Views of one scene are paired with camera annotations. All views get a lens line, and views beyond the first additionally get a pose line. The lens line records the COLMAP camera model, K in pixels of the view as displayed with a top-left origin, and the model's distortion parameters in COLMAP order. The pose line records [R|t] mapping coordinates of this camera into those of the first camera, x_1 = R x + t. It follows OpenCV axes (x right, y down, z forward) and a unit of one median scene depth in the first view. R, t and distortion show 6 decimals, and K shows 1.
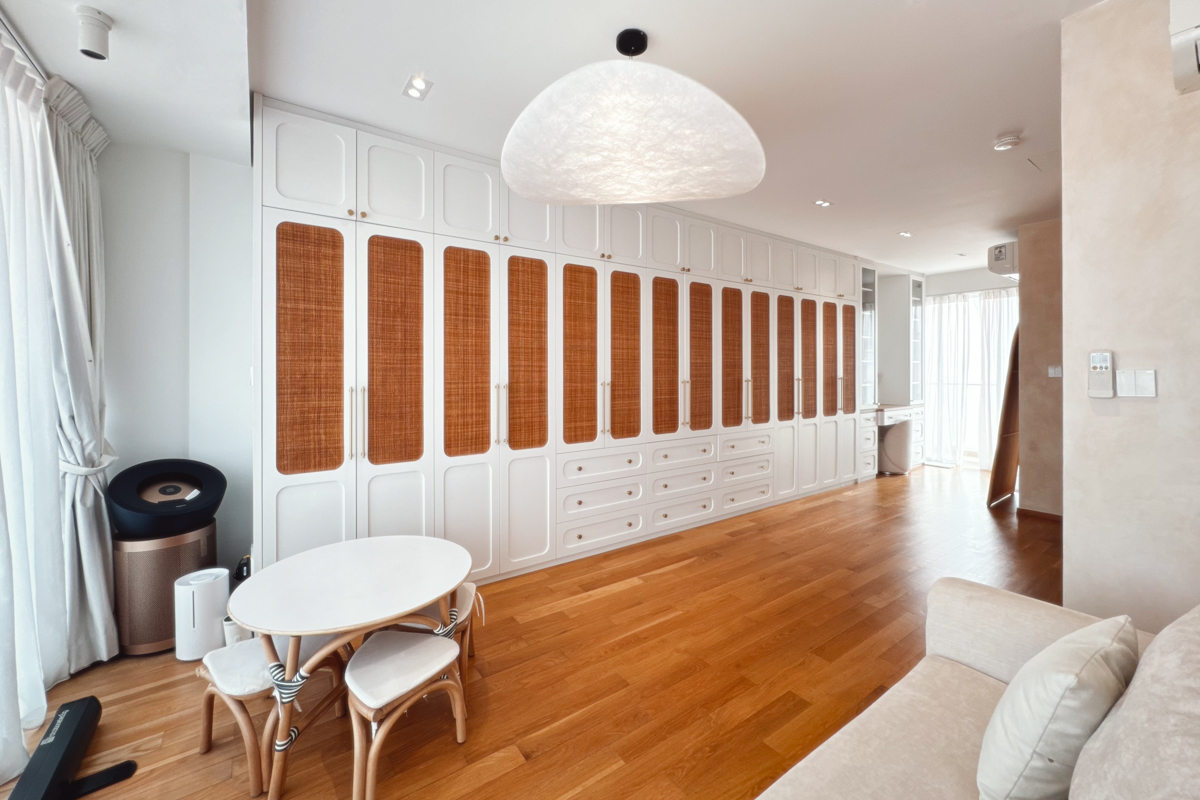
lens RADIAL K [[485.8, 0, 608.2], [0, 485.8, 371.8], [0, 0, 1]] dist [-0.007398, -0.000299]
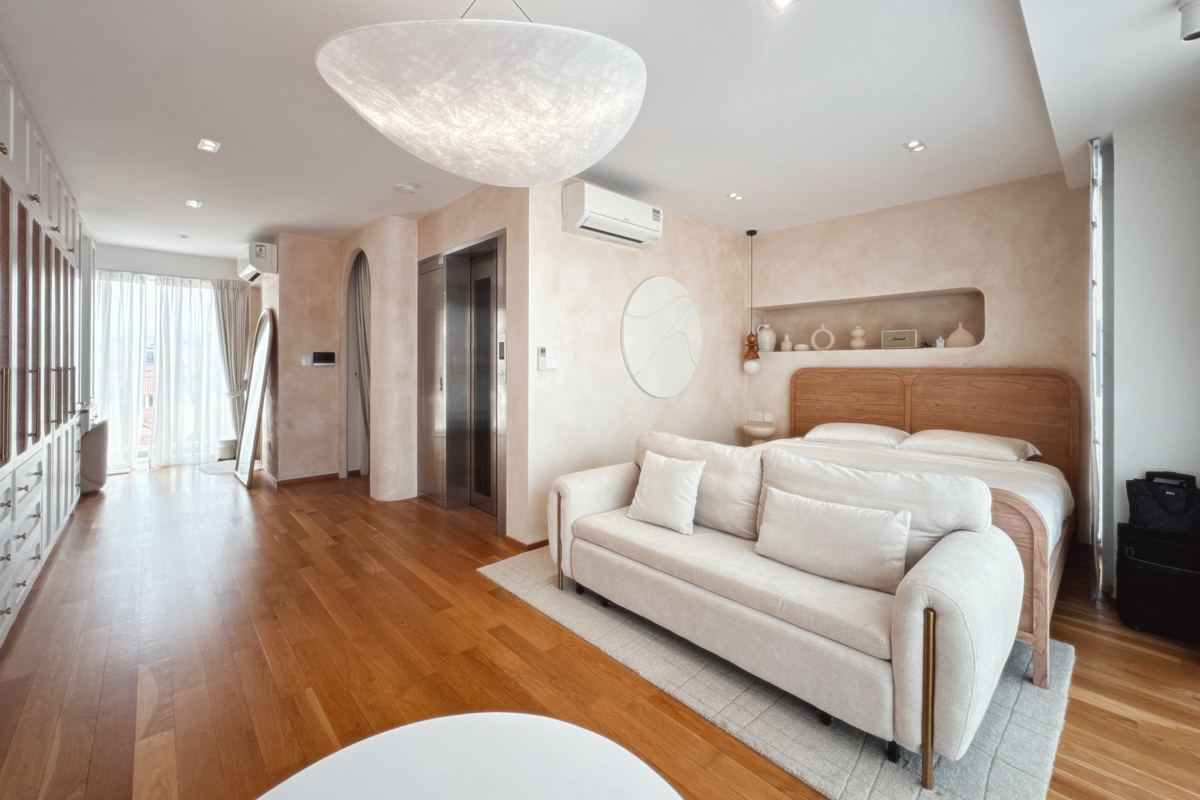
lens RADIAL K [[485.8, 0, 591.0], [0, 485.8, 366.5], [0, 0, 1]] dist [-0.007398, -0.000299]
pose [[-0.125552, -0.001841, 0.992085, -0.601714], [0.004224, 0.999988, 0.002391, 0.022762], [-0.992078, 0.004490, -0.125542, 0.675604]]
